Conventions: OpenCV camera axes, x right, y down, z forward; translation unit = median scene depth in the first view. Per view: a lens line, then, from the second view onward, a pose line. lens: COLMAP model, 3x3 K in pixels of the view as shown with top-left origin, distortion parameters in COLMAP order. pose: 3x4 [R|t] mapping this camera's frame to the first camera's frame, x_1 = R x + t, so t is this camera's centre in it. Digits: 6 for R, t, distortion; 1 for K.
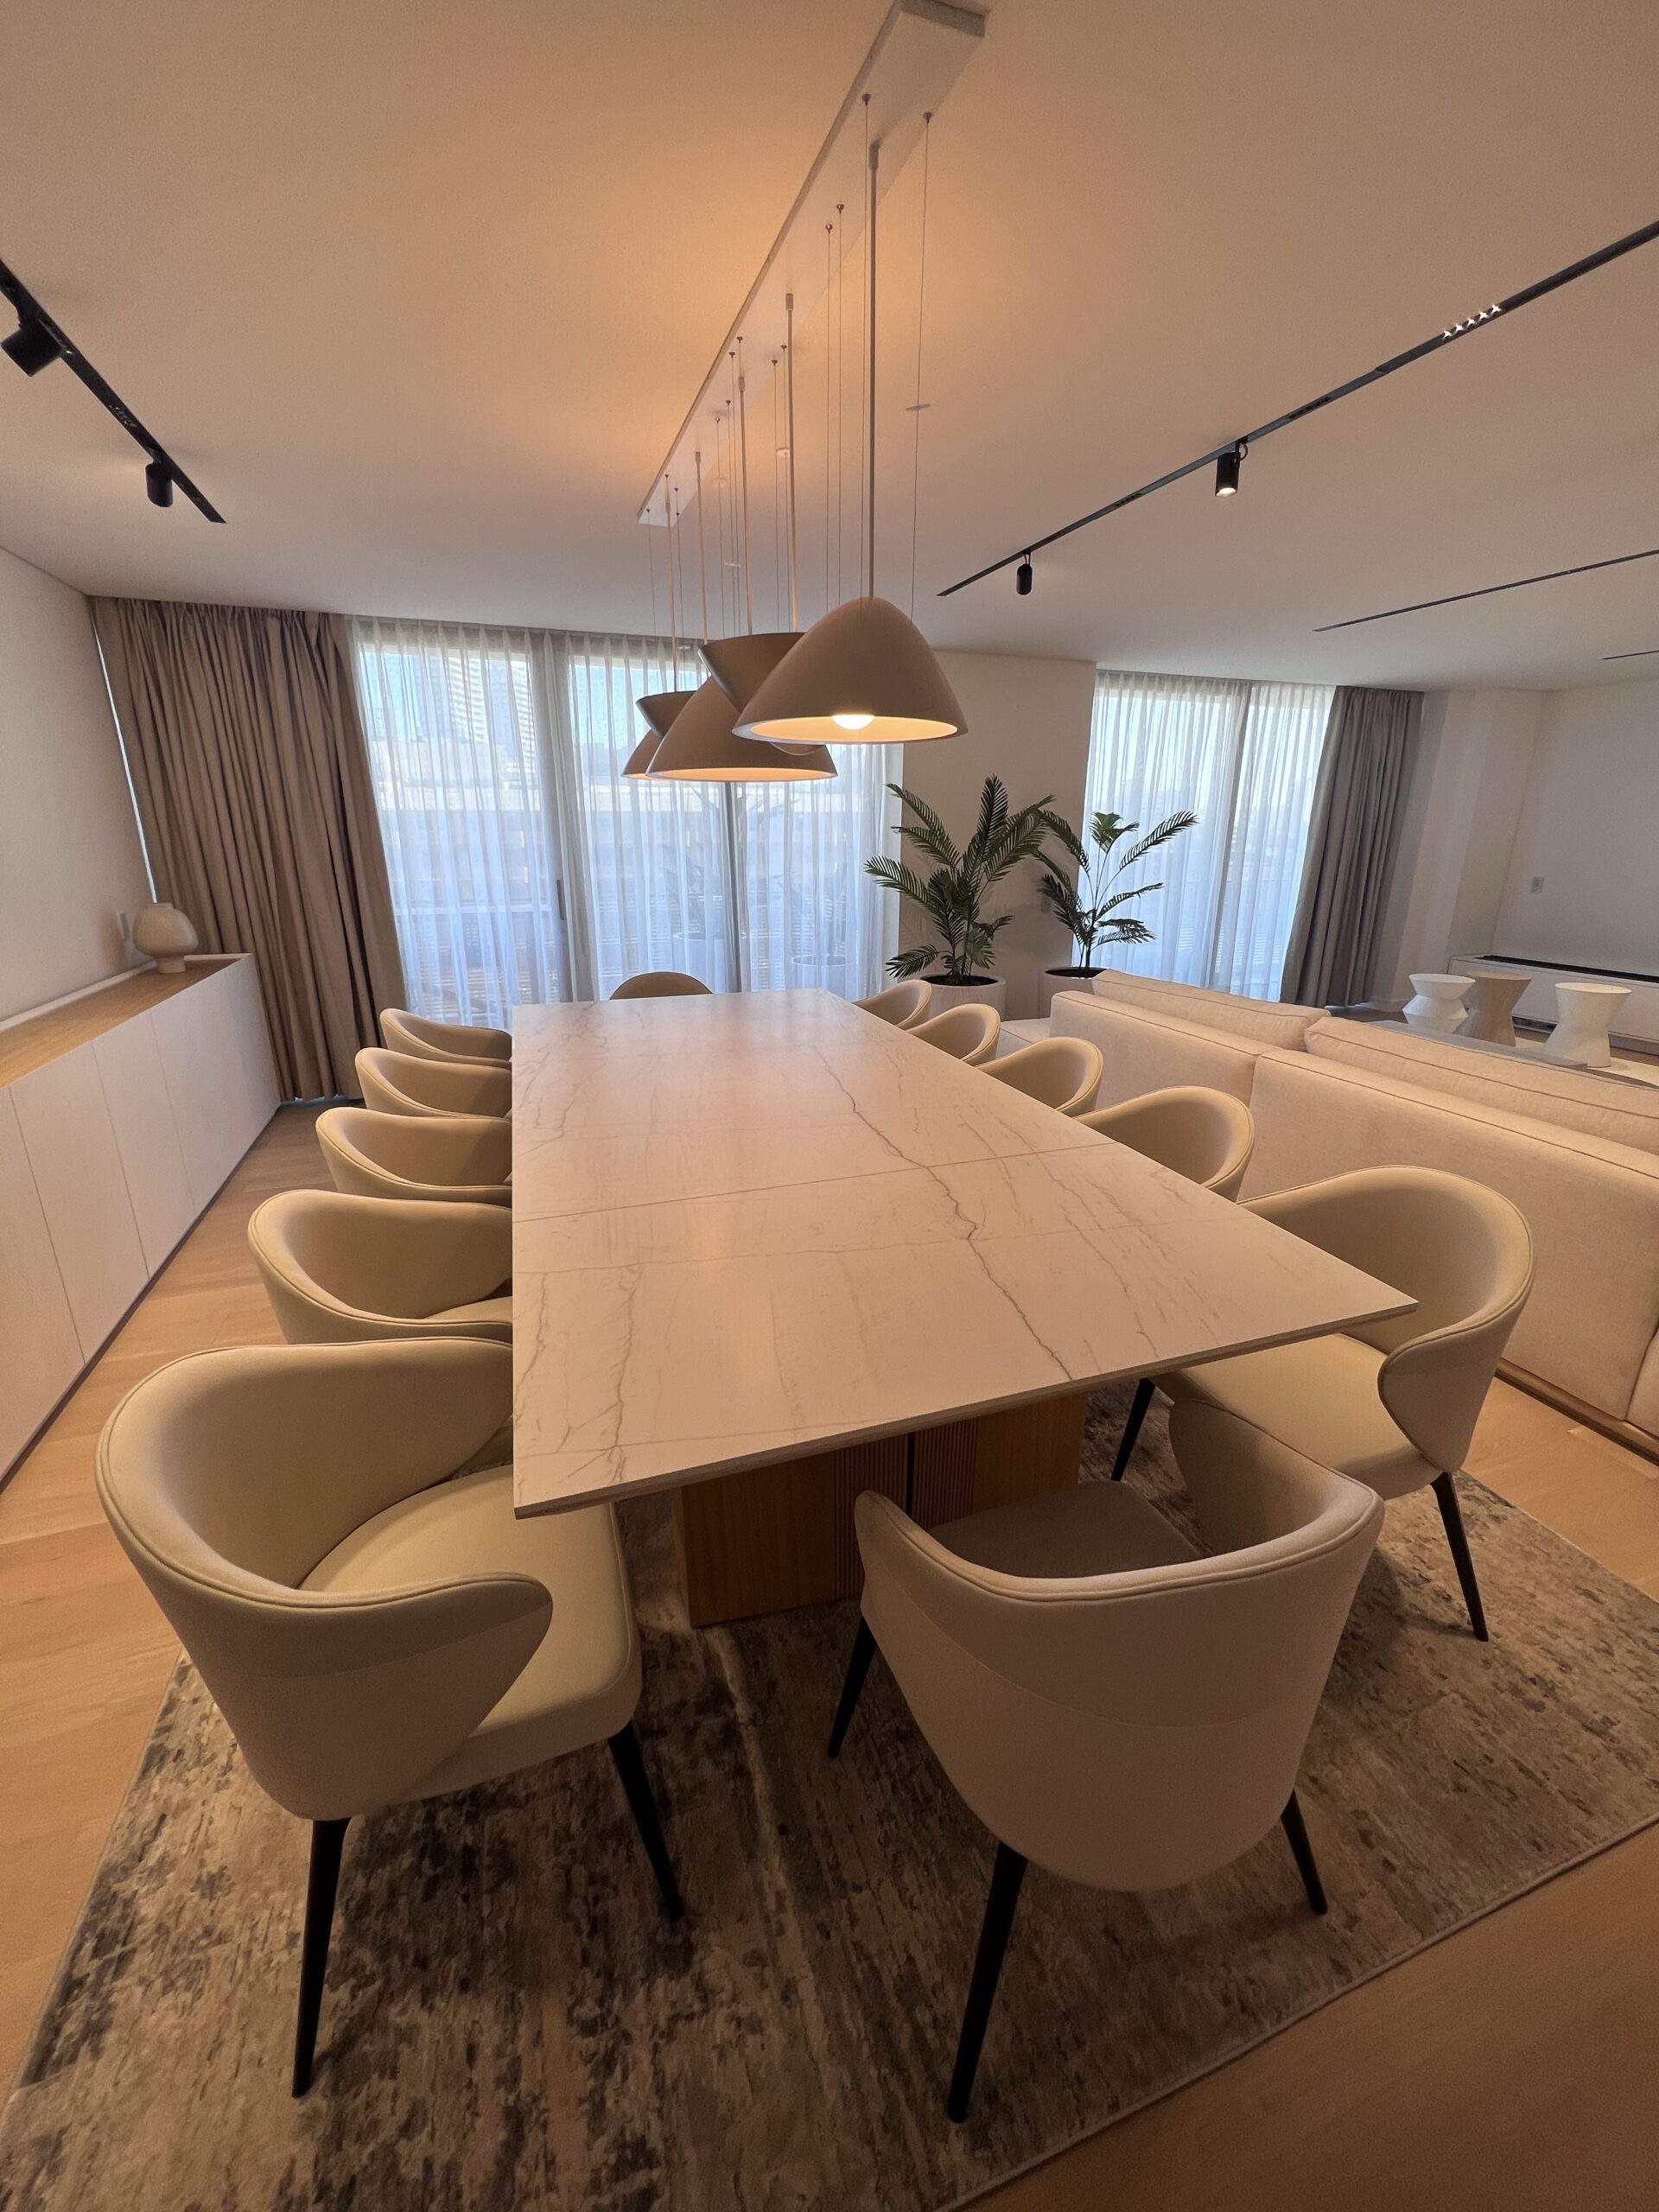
lens RADIAL K [[882.7, 0, 829.5], [0, 882.7, 1106.0], [0, 0, 1]] dist [-0.000058, 0.000142]
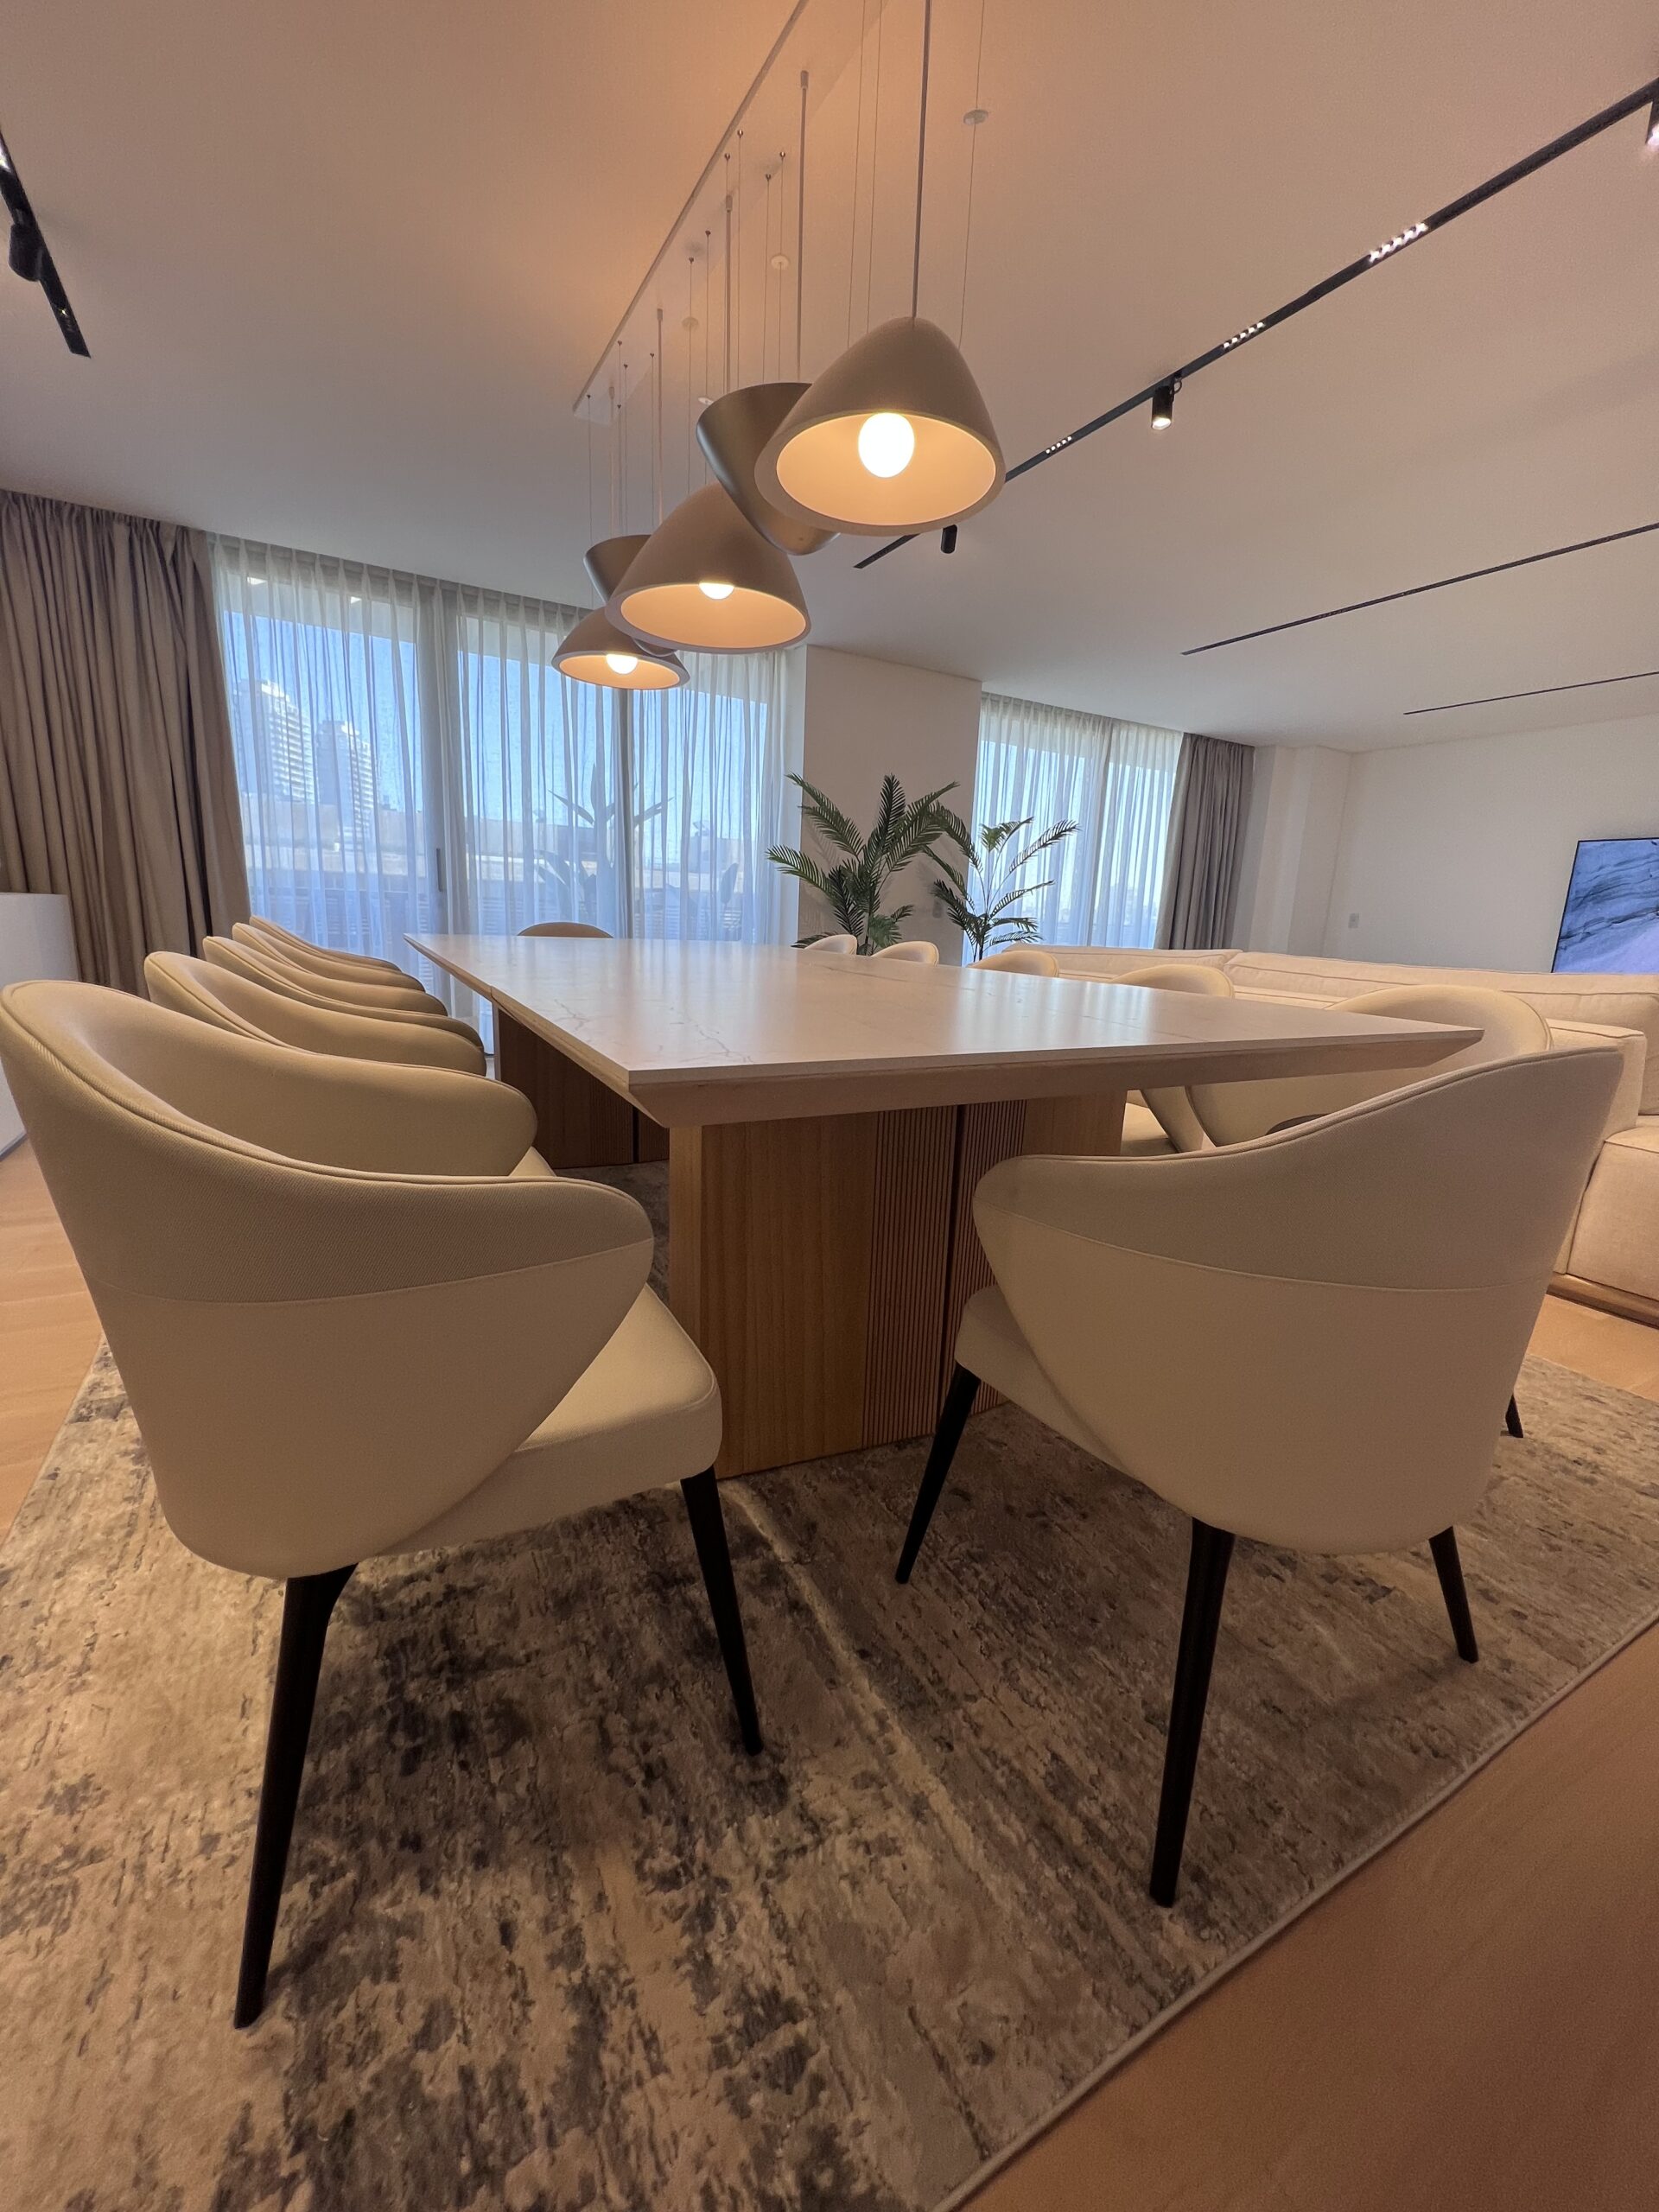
lens RADIAL K [[882.7, 0, 829.5], [0, 882.7, 1106.0], [0, 0, 1]] dist [-0.000058, 0.000142]
pose [[0.985491, 0.004000, 0.169682, -0.245689], [0.011440, 0.995884, -0.089915, 0.430758], [-0.169343, 0.090552, 0.981388, 0.181599]]
